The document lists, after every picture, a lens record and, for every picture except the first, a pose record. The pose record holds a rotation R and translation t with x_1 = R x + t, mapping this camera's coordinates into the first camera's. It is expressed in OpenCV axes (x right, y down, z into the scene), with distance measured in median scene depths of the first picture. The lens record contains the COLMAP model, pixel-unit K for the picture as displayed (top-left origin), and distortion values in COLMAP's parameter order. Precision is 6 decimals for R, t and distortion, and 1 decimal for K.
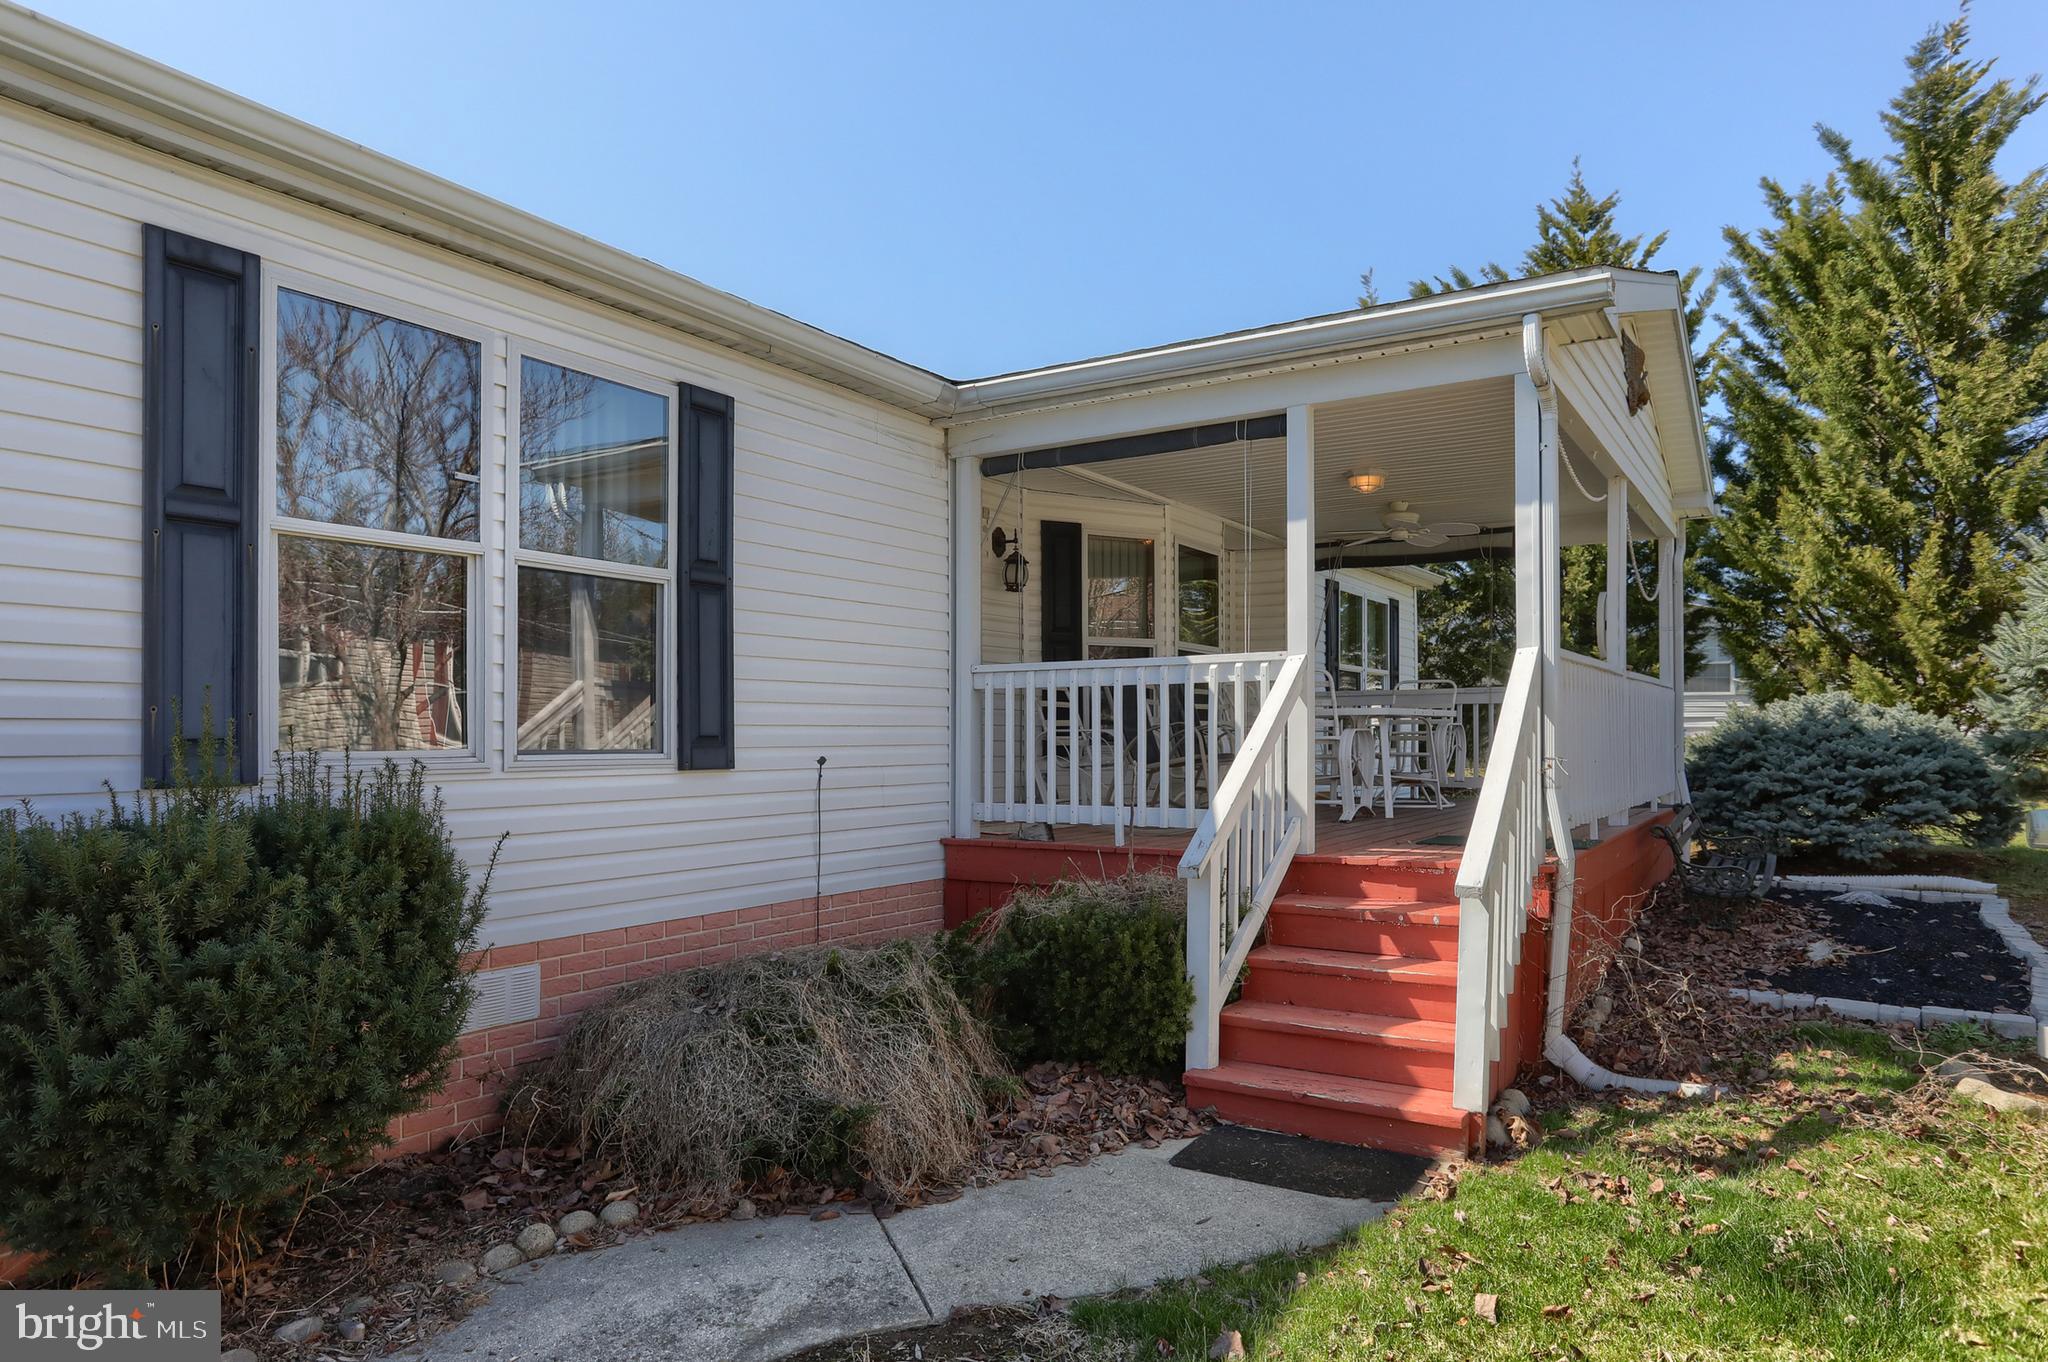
lens RADIAL K [[1309.0, 0, 1027.6], [0, 1309.0, 731.2], [0, 0, 1]] dist [-0.002816, 0.017617]
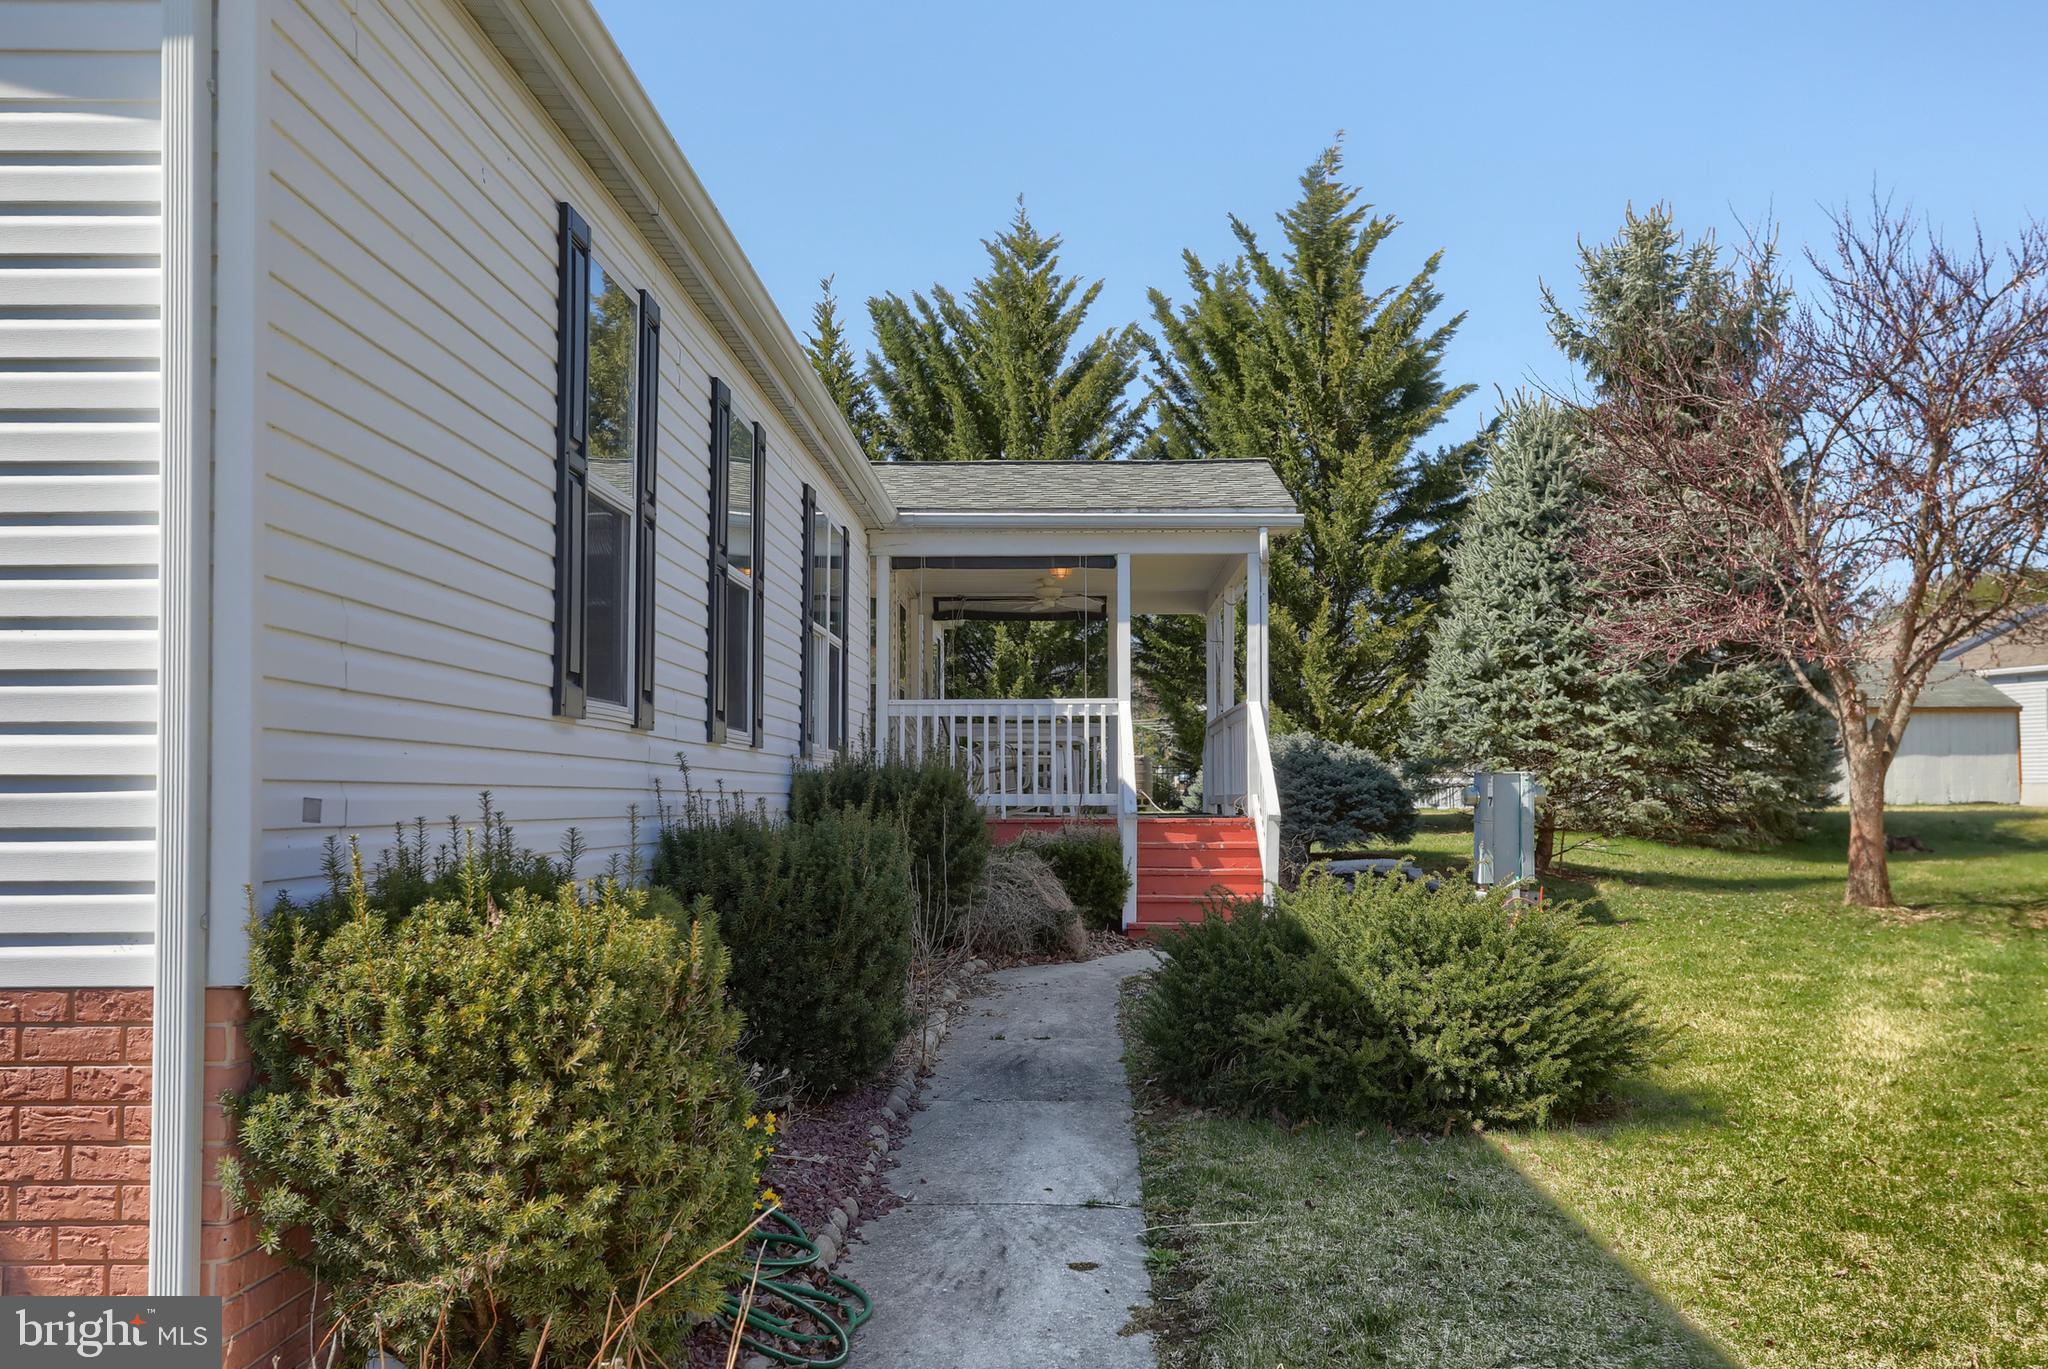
lens RADIAL K [[2086.3, 0, 1023.0], [0, 2086.3, 738.2], [0, 0, 1]] dist [0.011518, 0.014152]
pose [[0.868813, 0.016372, 0.494870, -0.428990], [-0.003159, 0.999616, -0.027525, 0.022294], [-0.495130, 0.022351, 0.868531, -0.438741]]
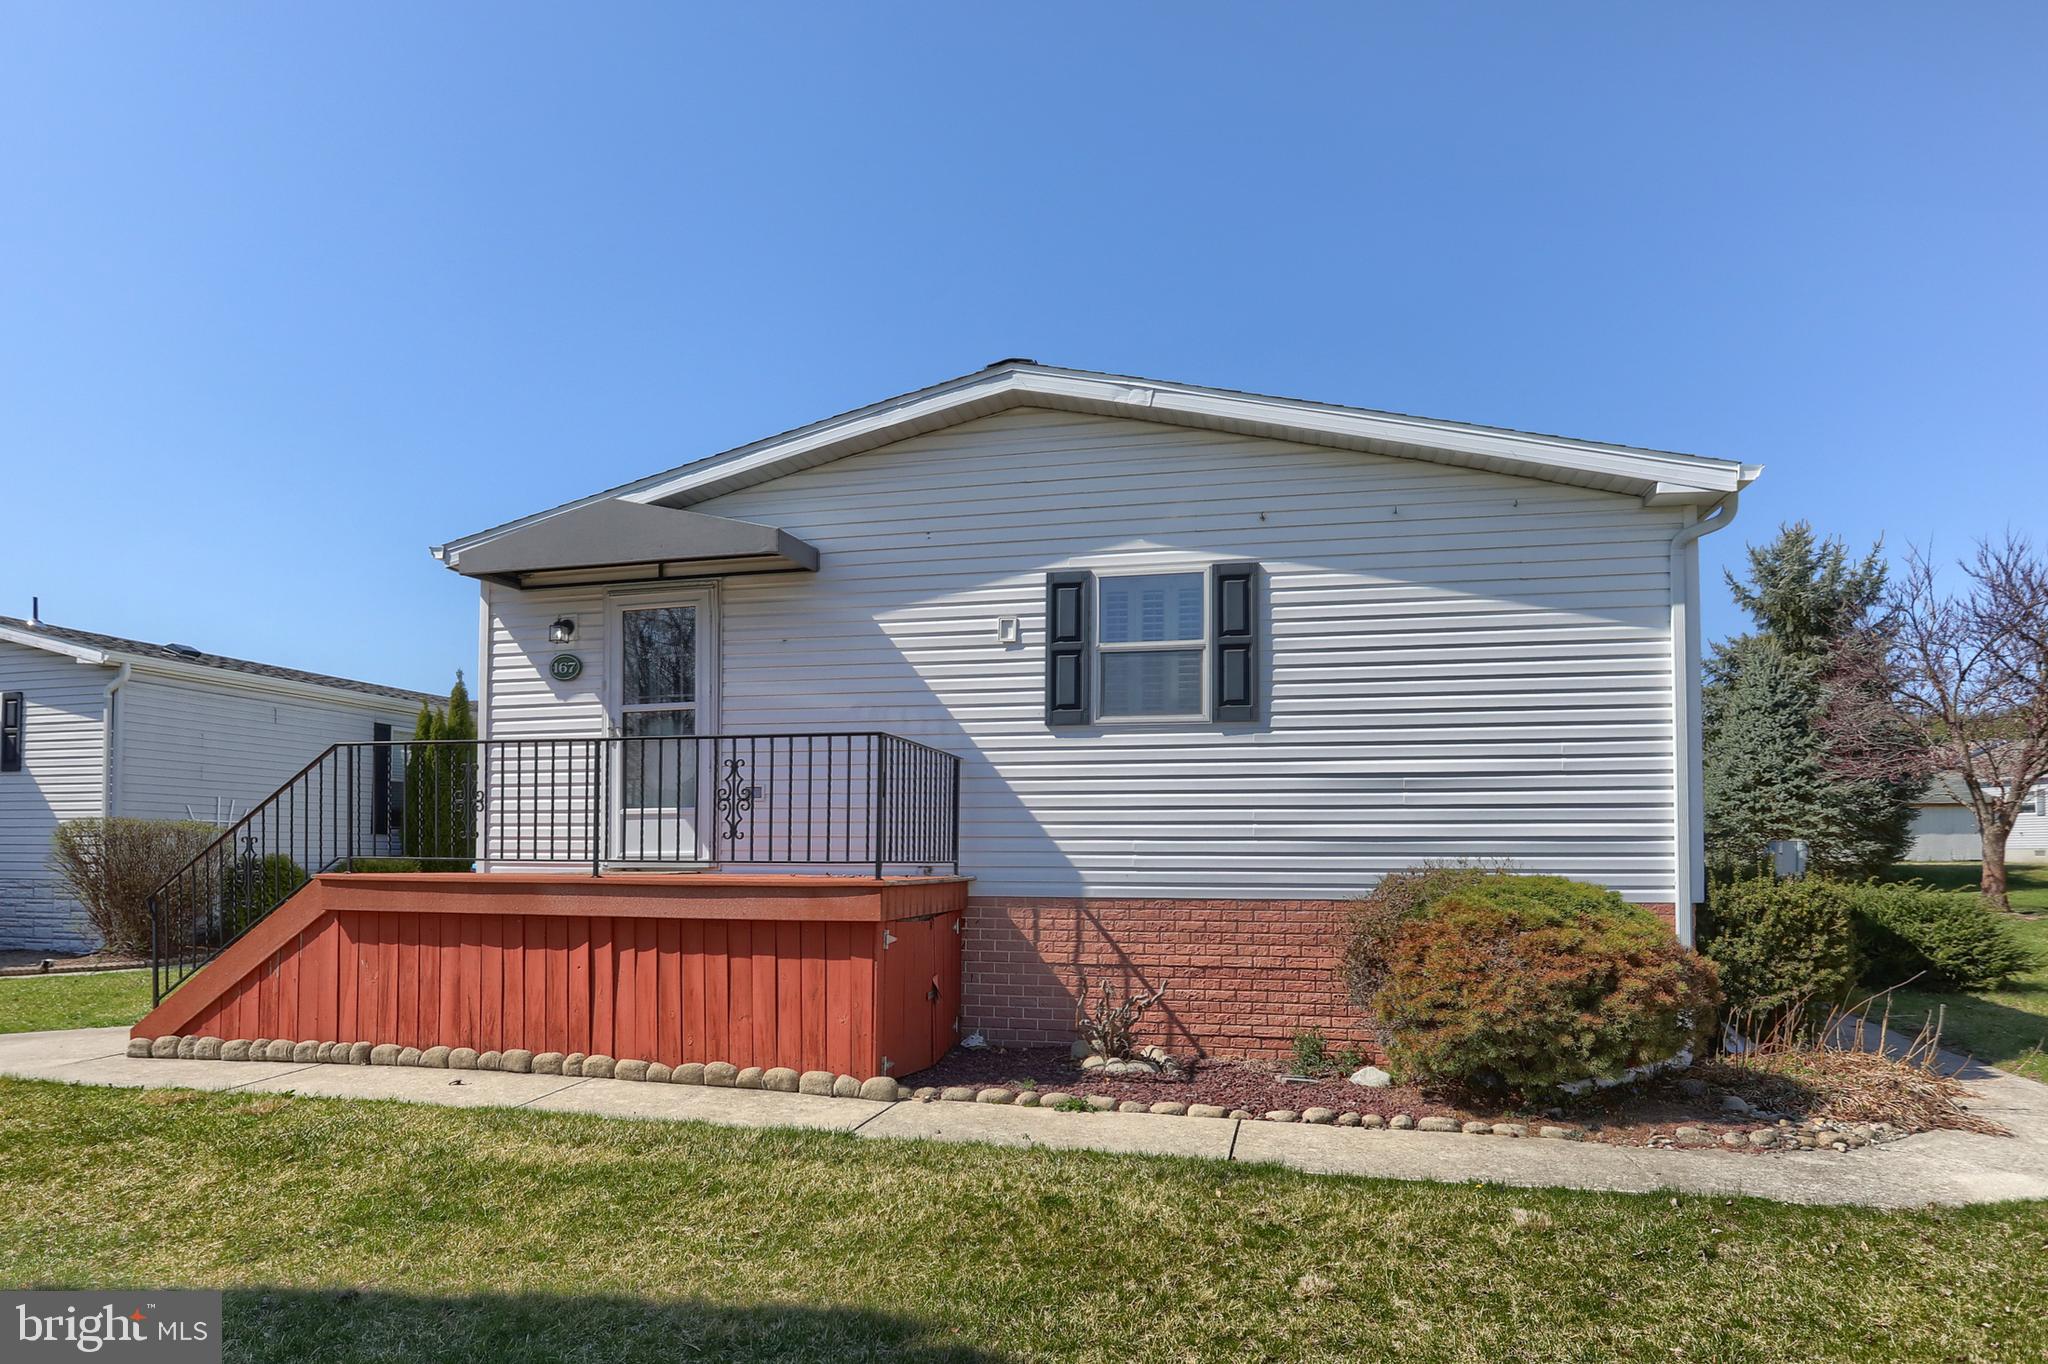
lens RADIAL K [[1206.5, 0, 1027.2], [0, 1206.5, 840.6], [0, 0, 1]] dist [-0.063478, 0.074705]
pose [[0.951780, 0.008563, 0.306663, -0.739508], [-0.004918, 0.999908, -0.012660, 0.028125], [-0.306743, 0.010541, 0.951734, -0.518760]]
